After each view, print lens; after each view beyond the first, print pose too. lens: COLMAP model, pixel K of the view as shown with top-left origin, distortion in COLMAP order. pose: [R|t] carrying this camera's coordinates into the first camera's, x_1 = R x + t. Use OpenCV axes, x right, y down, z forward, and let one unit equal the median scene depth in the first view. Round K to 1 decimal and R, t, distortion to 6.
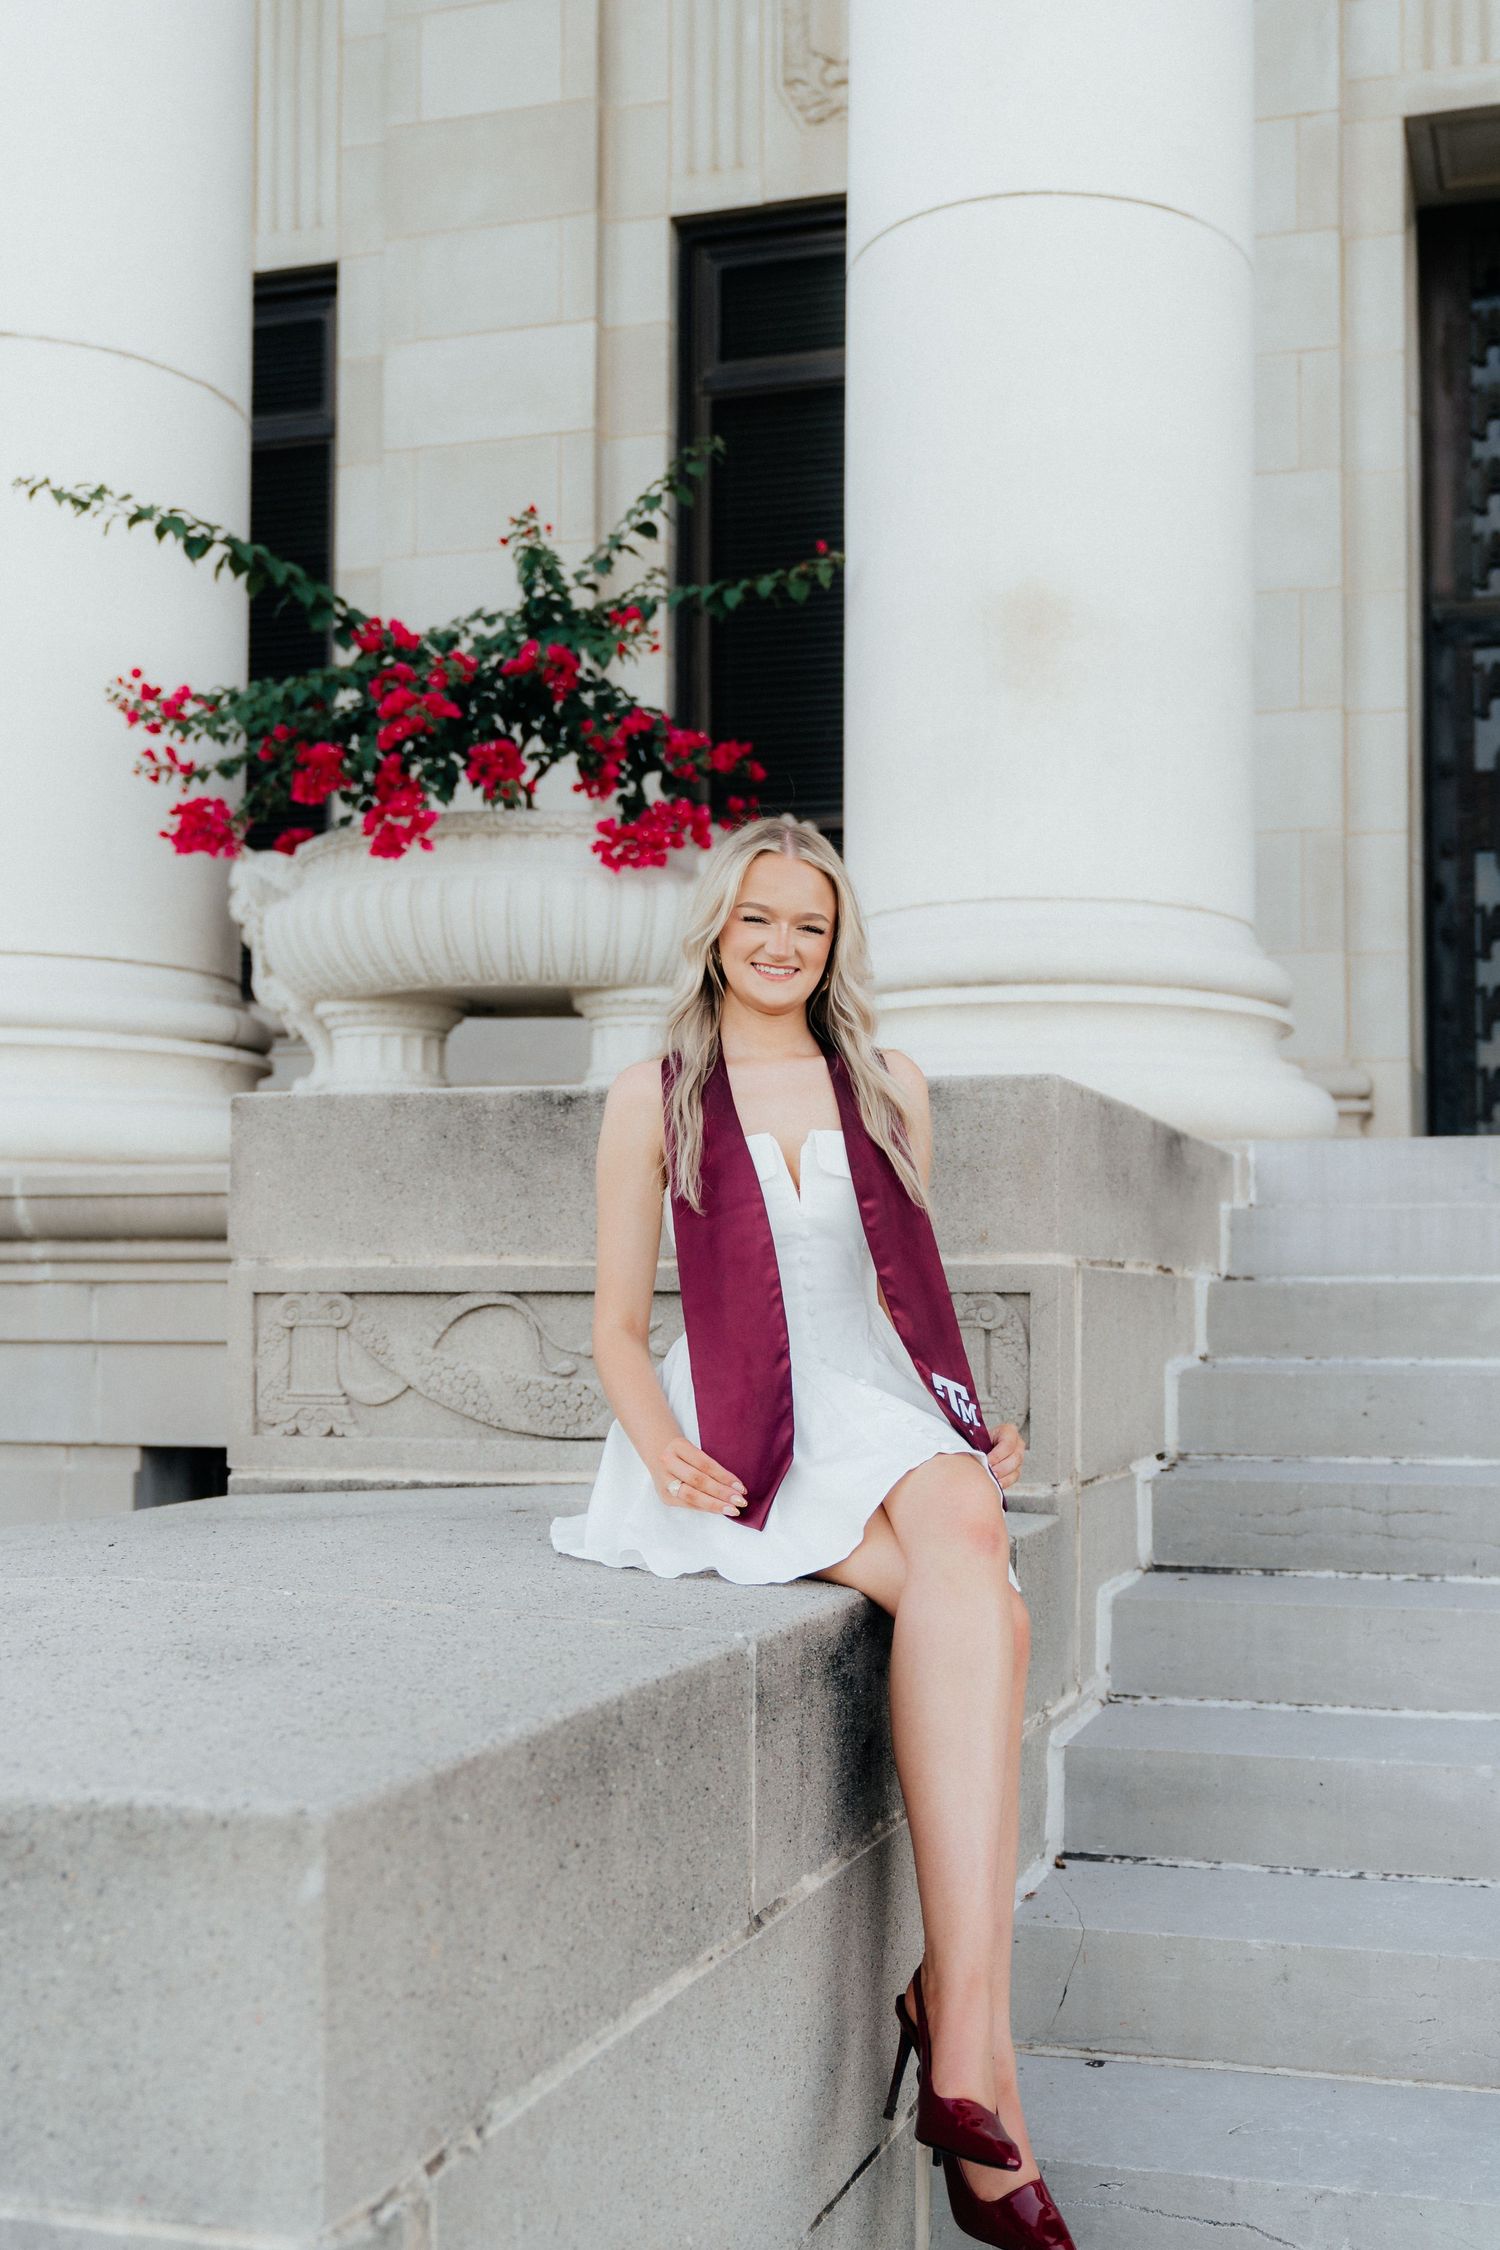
lens RADIAL K [[2215.5, 0, 1016.0], [0, 2215.5, 1208.9], [0, 0, 1]] dist [-0.005892, -0.002245]
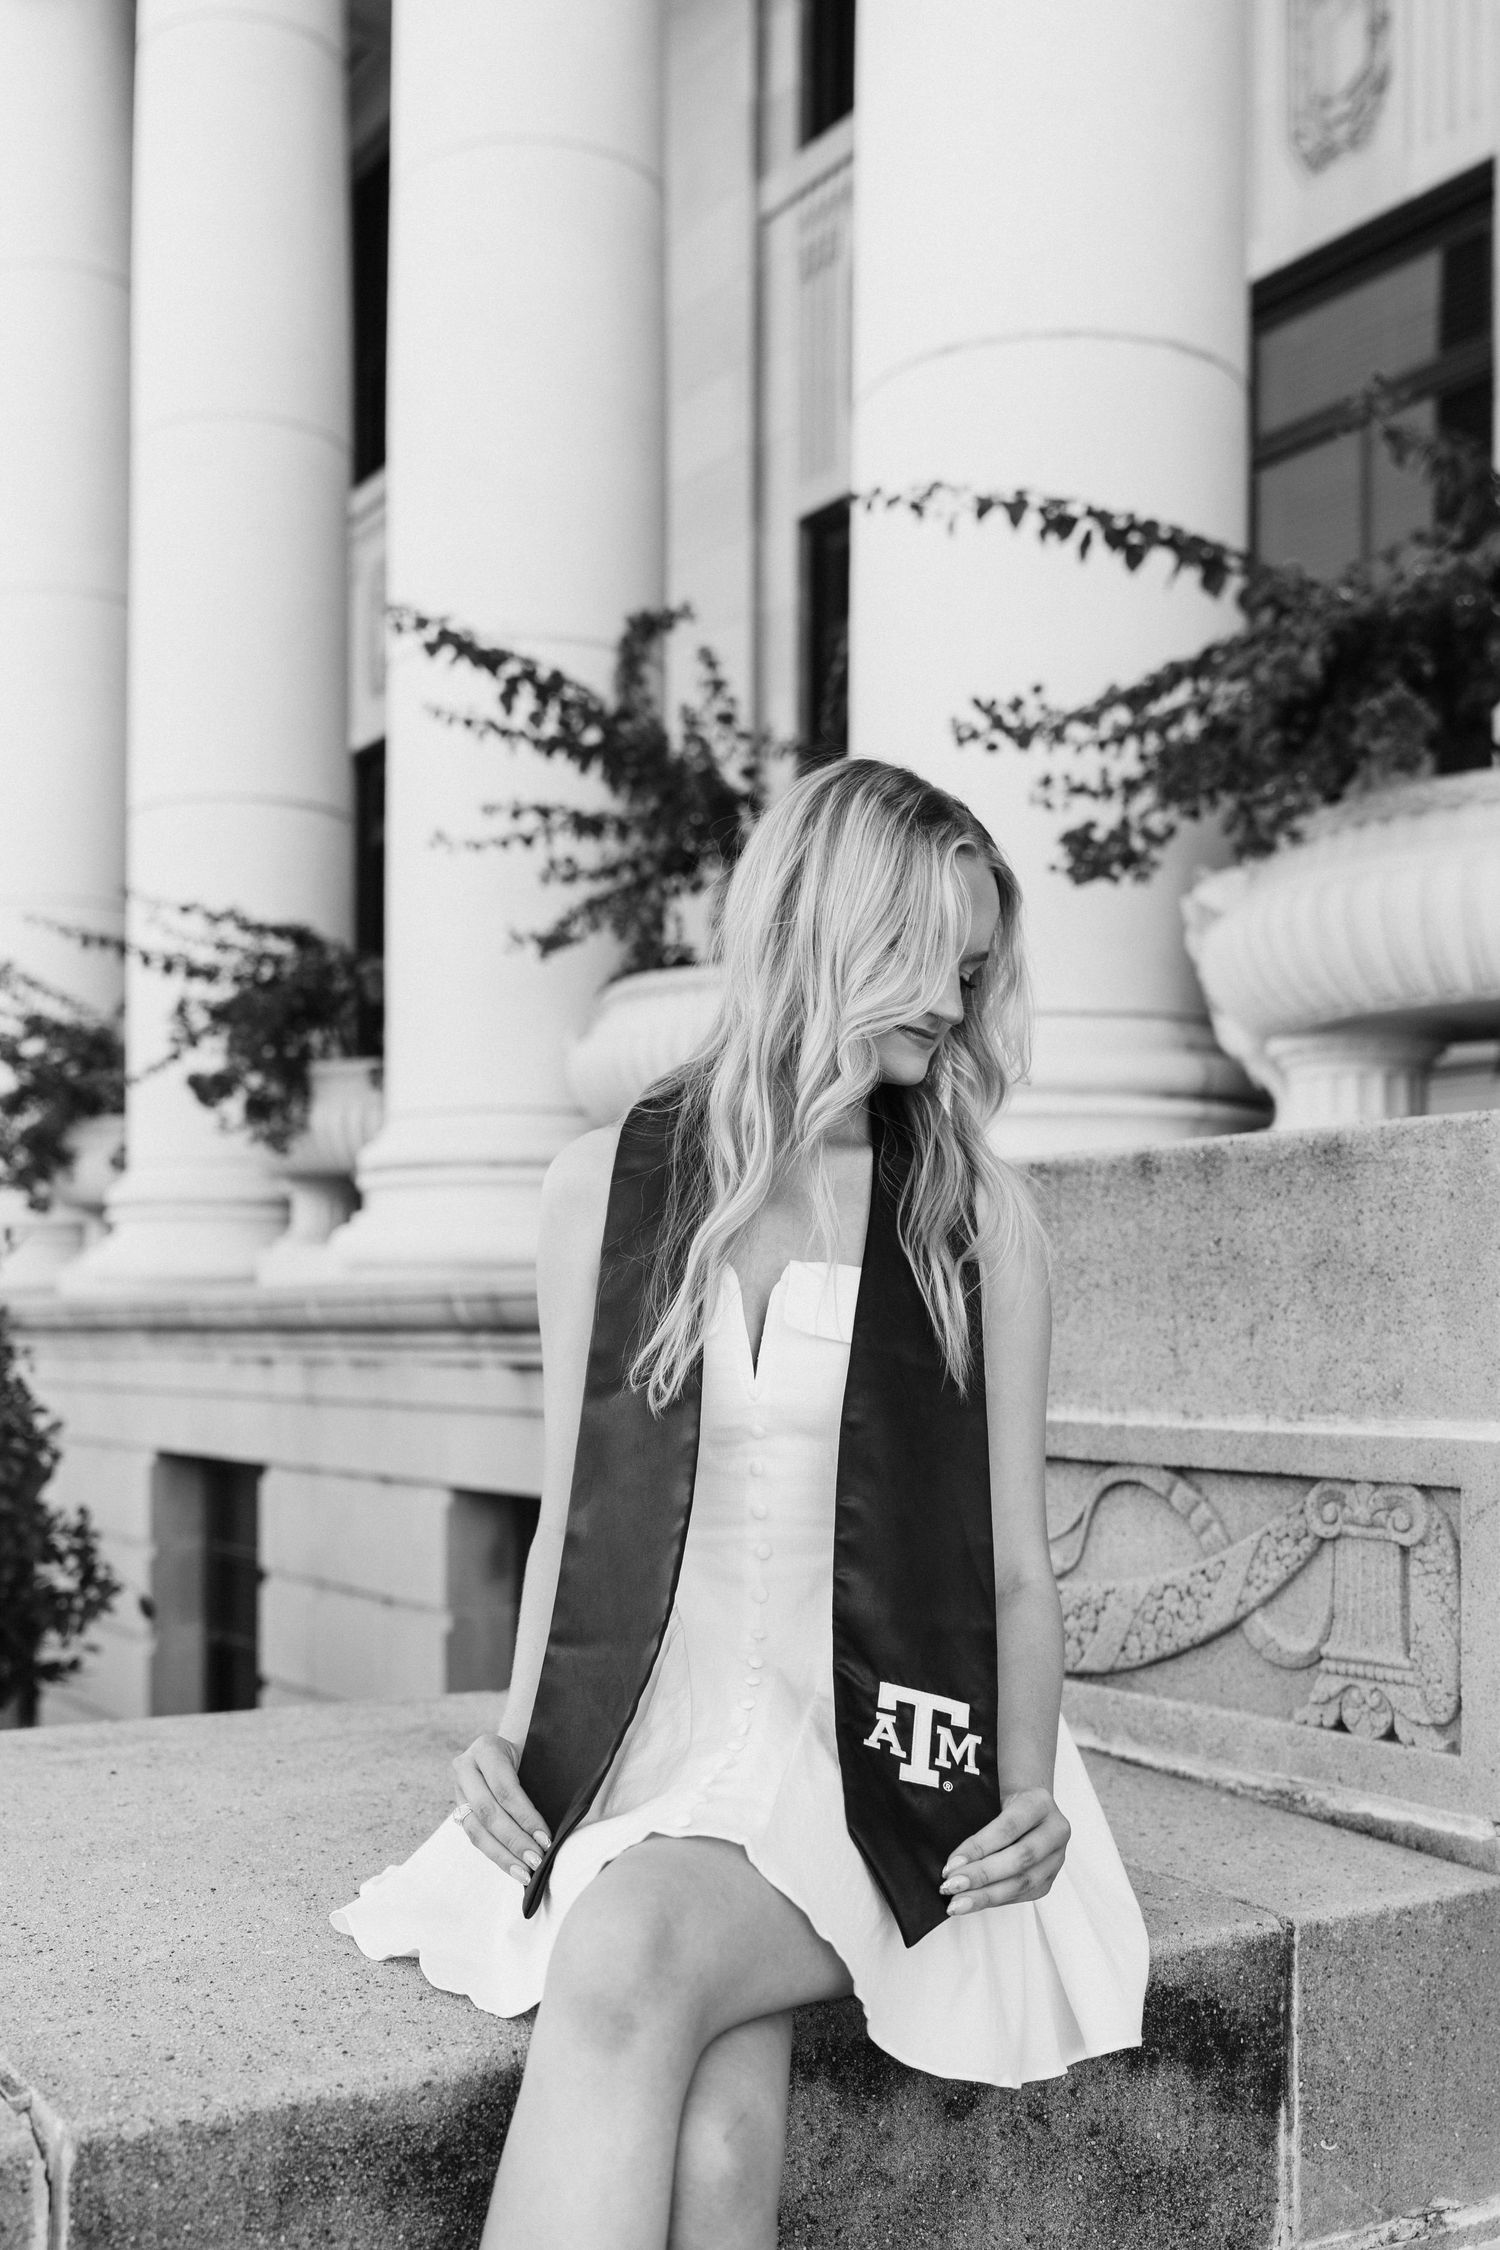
lens RADIAL K [[2348.8, 0, 730.9], [0, 2348.8, 1316.1], [0, 0, 1]] dist [0.003407, -0.000957]
pose [[0.732143, -0.003645, -0.681141, 0.233954], [0.023911, 0.999507, 0.020353, -0.020213], [0.680731, -0.031188, 0.731869, 0.338170]]
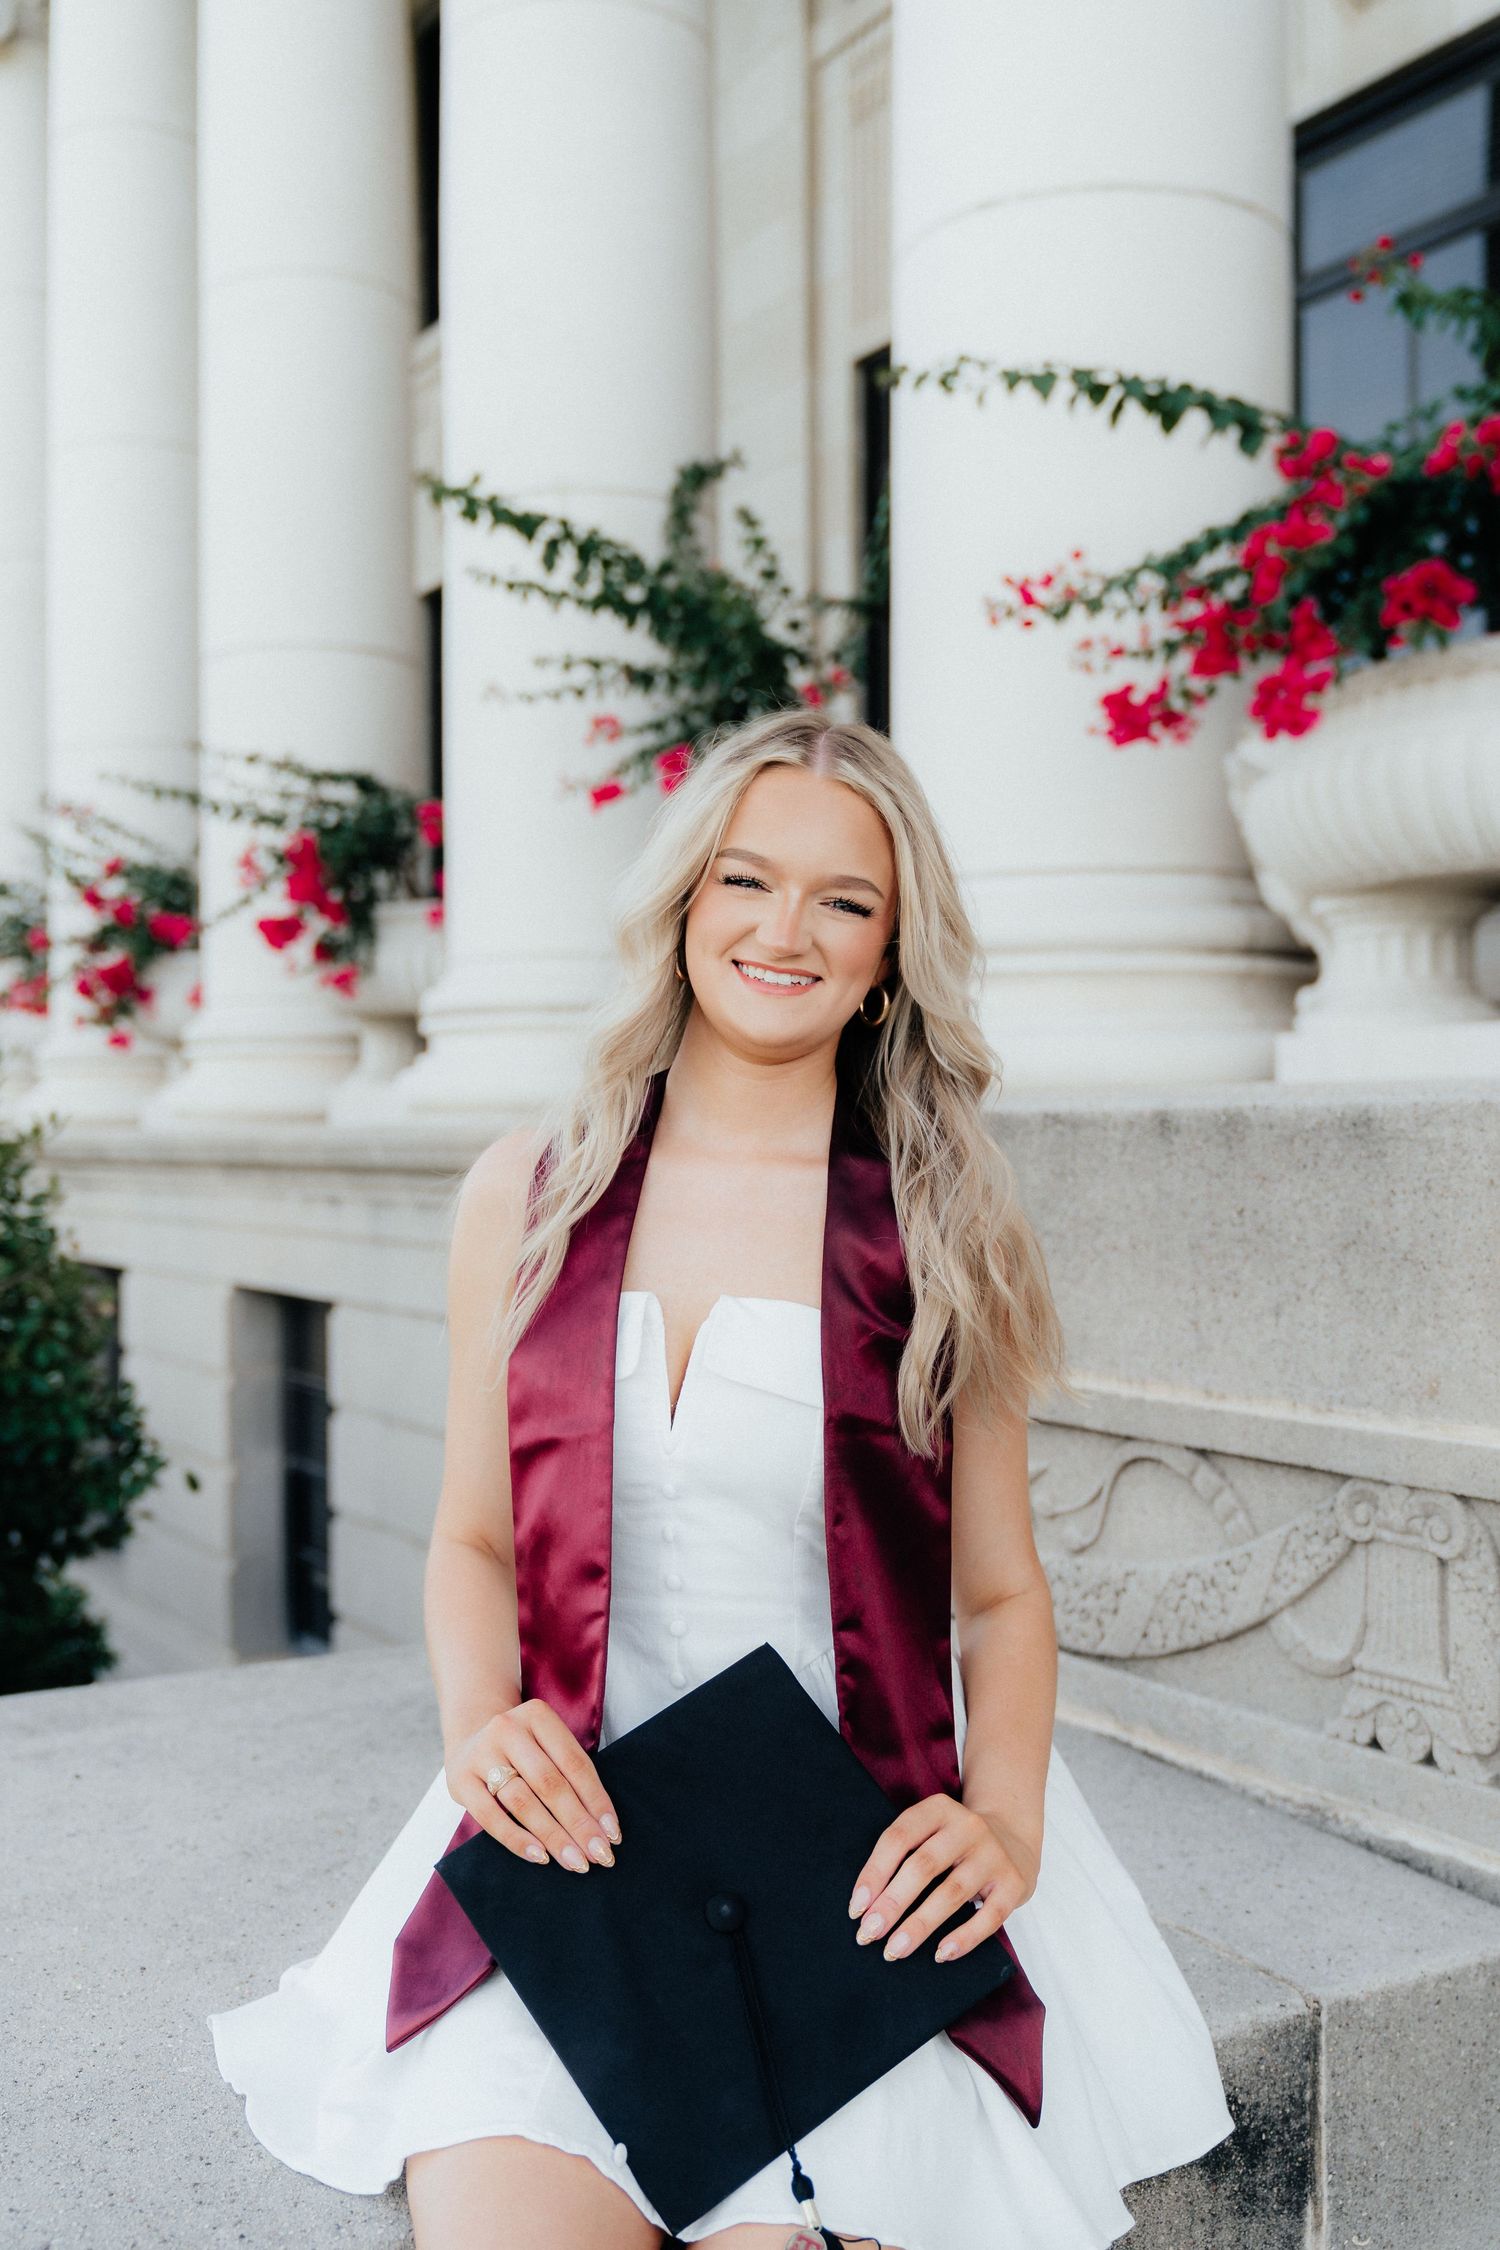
lens RADIAL K [[2254.8, 0, 738.0], [0, 2254.8, 1130.1], [0, 0, 1]] dist [0.001438, -0.002407]
pose [[0.711456, -0.005188, -0.702712, 0.210811], [0.033225, 0.999103, 0.026262, -0.059429], [0.701945, -0.042032, 0.710990, 0.393031]]
